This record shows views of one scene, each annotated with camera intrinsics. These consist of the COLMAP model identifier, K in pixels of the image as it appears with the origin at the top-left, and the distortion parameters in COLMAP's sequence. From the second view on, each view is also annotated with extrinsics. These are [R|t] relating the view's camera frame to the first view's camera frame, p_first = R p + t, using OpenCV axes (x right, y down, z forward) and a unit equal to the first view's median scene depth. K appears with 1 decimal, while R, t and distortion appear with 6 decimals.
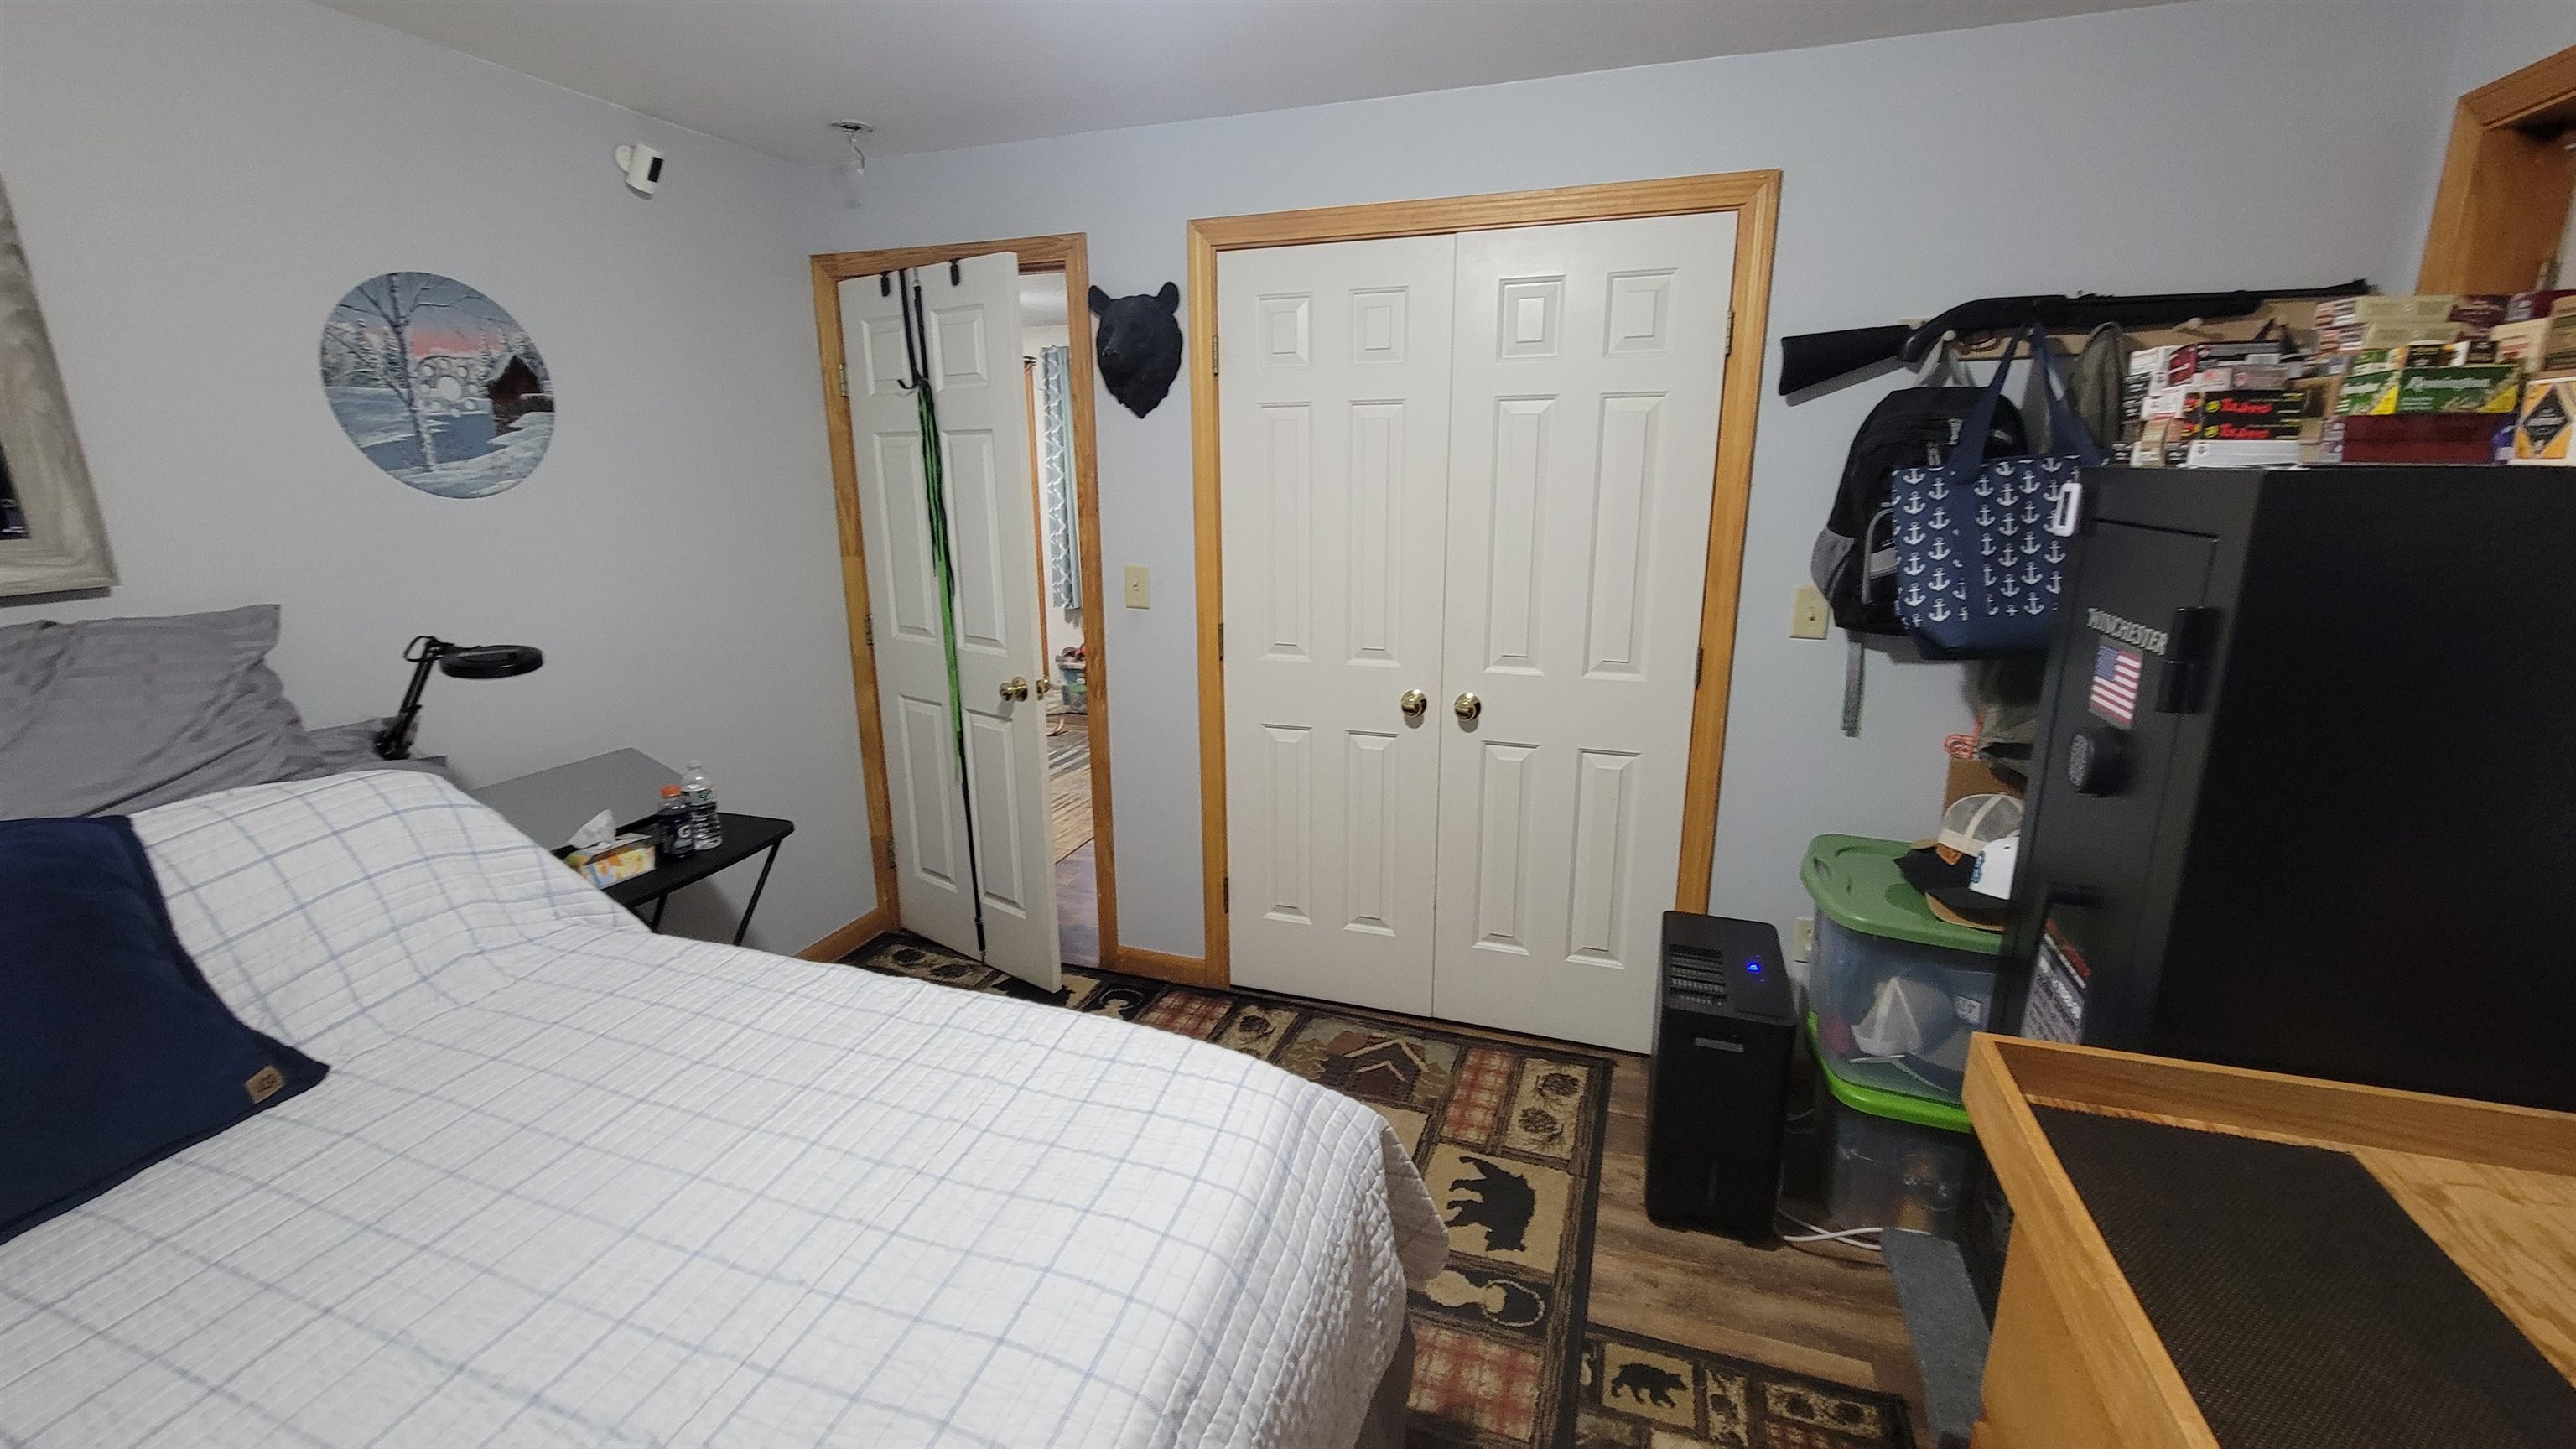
lens RADIAL K [[1045.2, 0, 1282.3], [0, 1045.2, 718.0], [0, 0, 1]] dist [-0.002432, -0.000186]
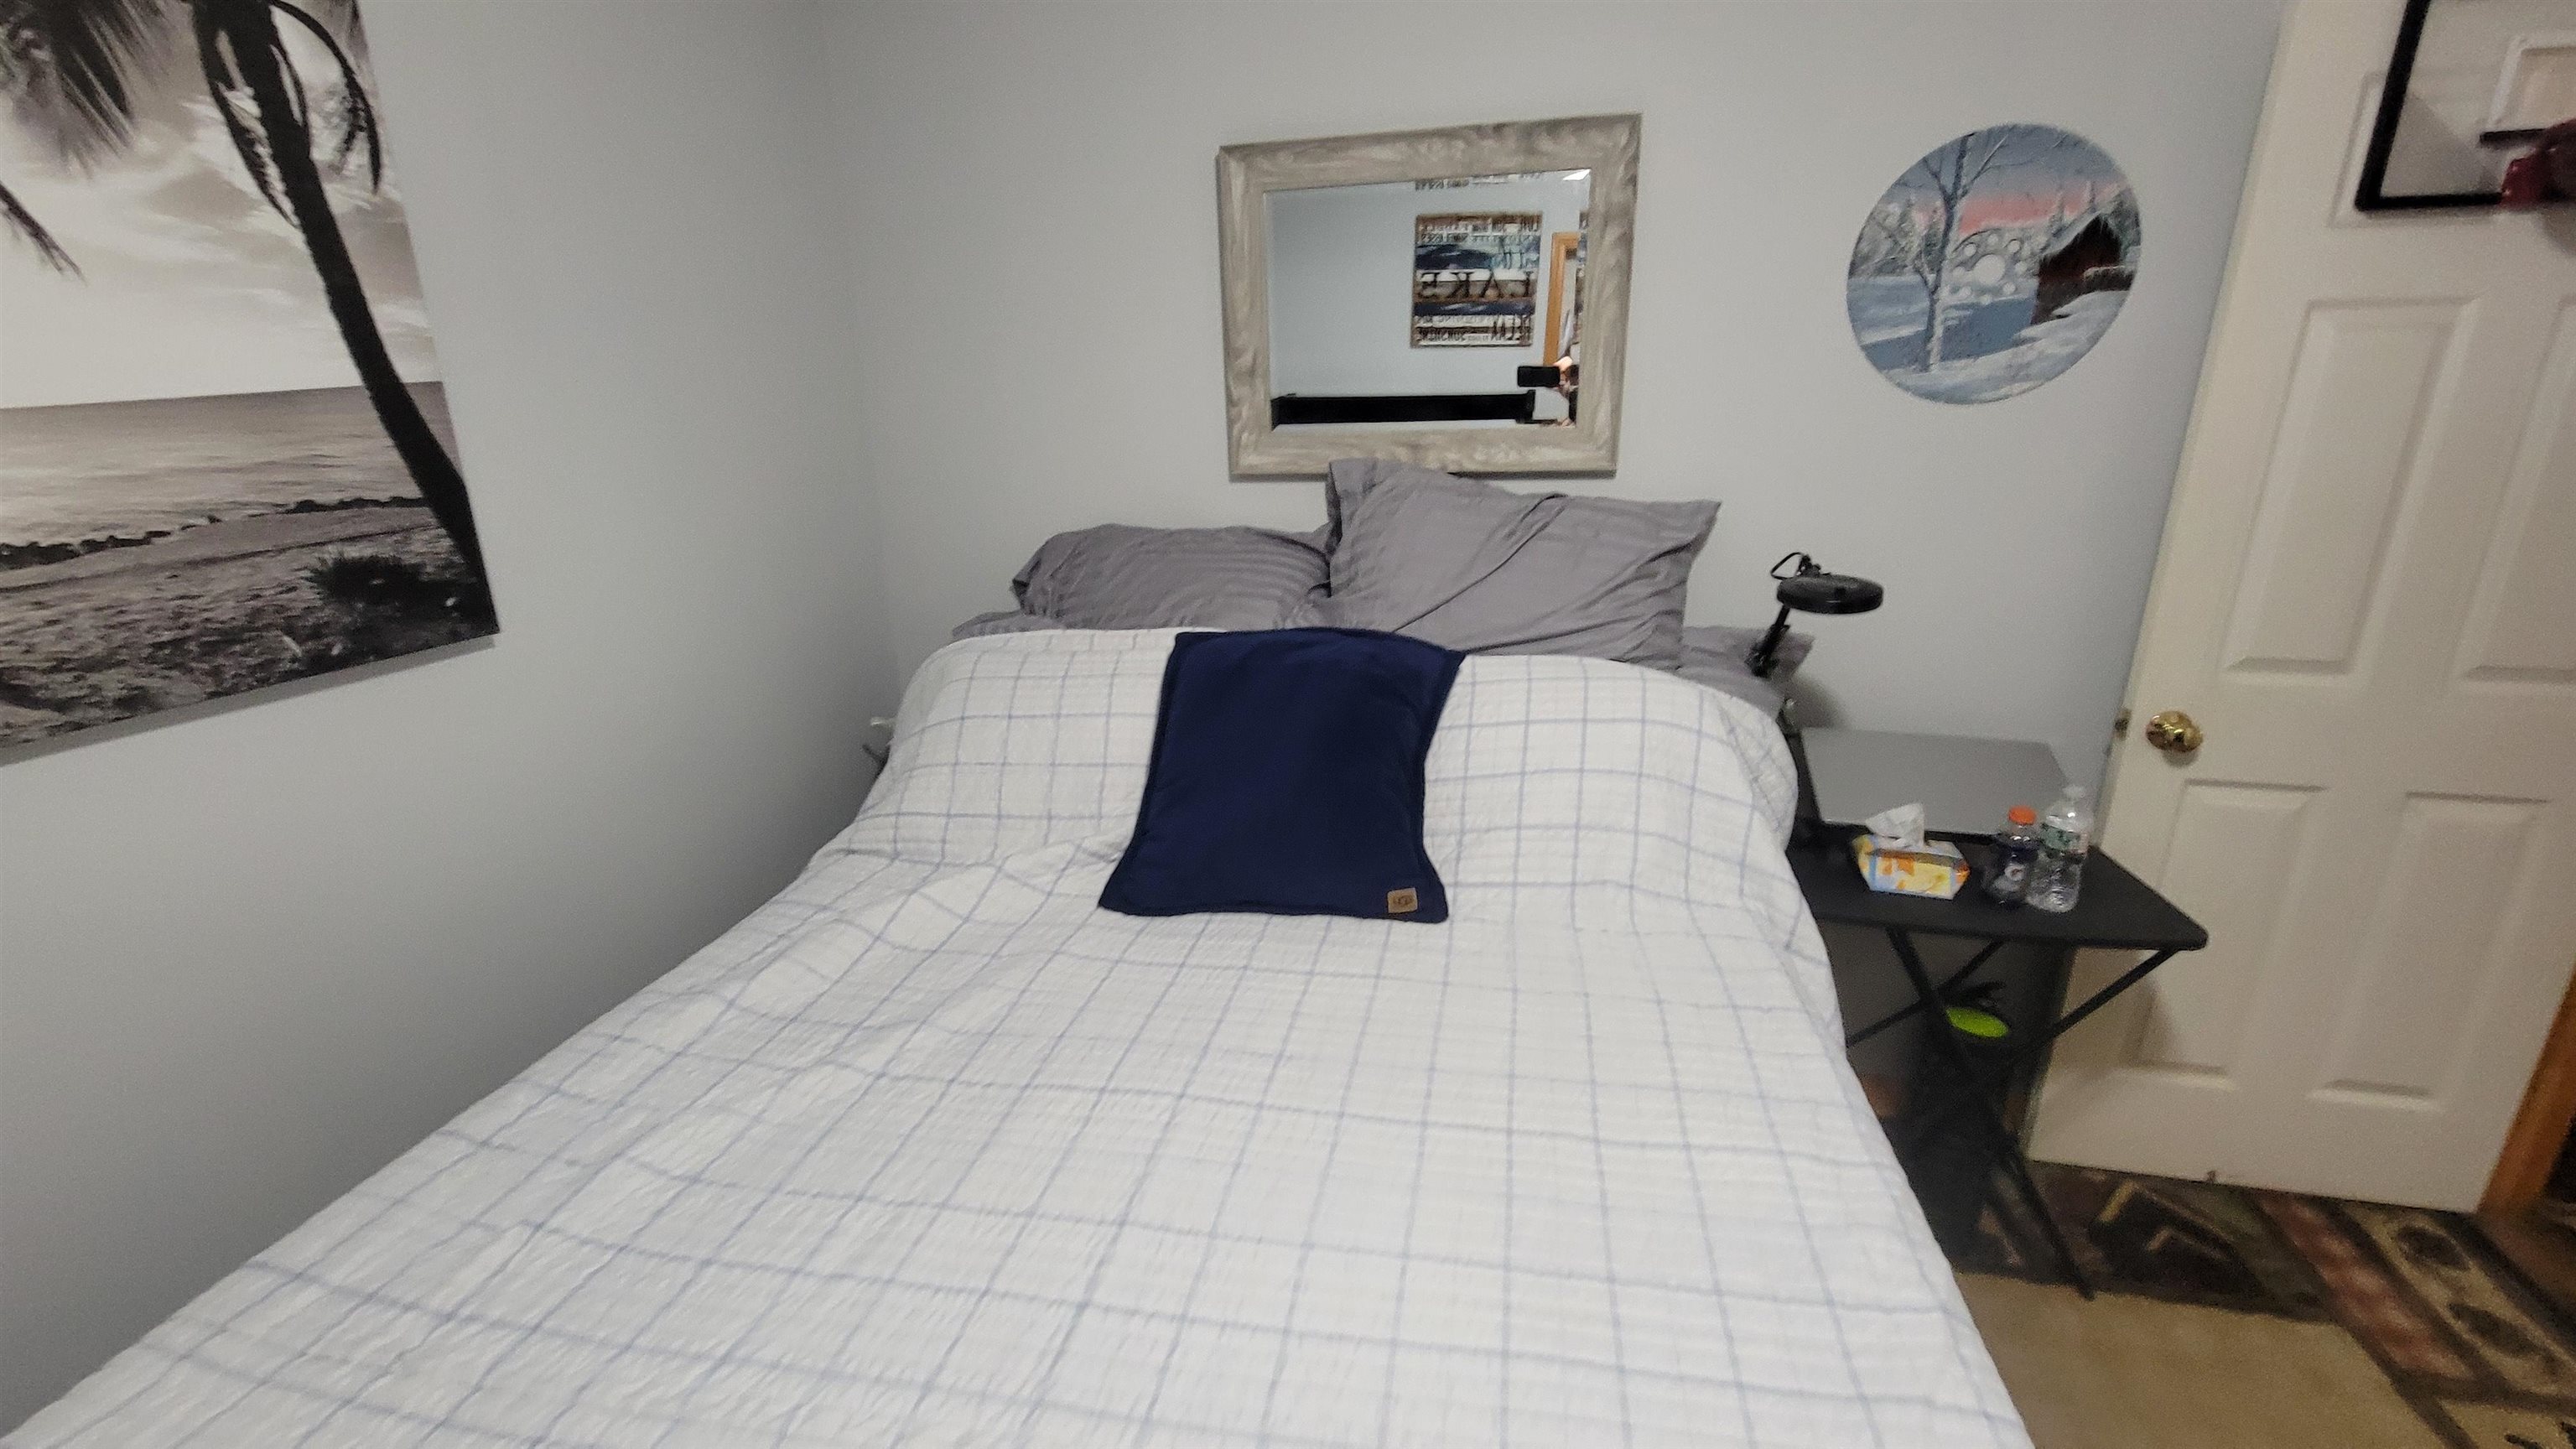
lens RADIAL K [[1045.2, 0, 1286.7], [0, 1045.2, 712.9], [0, 0, 1]] dist [-0.002432, -0.000186]
pose [[0.107844, 0.293527, -0.949848, 0.035519], [-0.231061, 0.936658, 0.263217, -0.075765], [0.966944, 0.191087, 0.168836, 0.392458]]
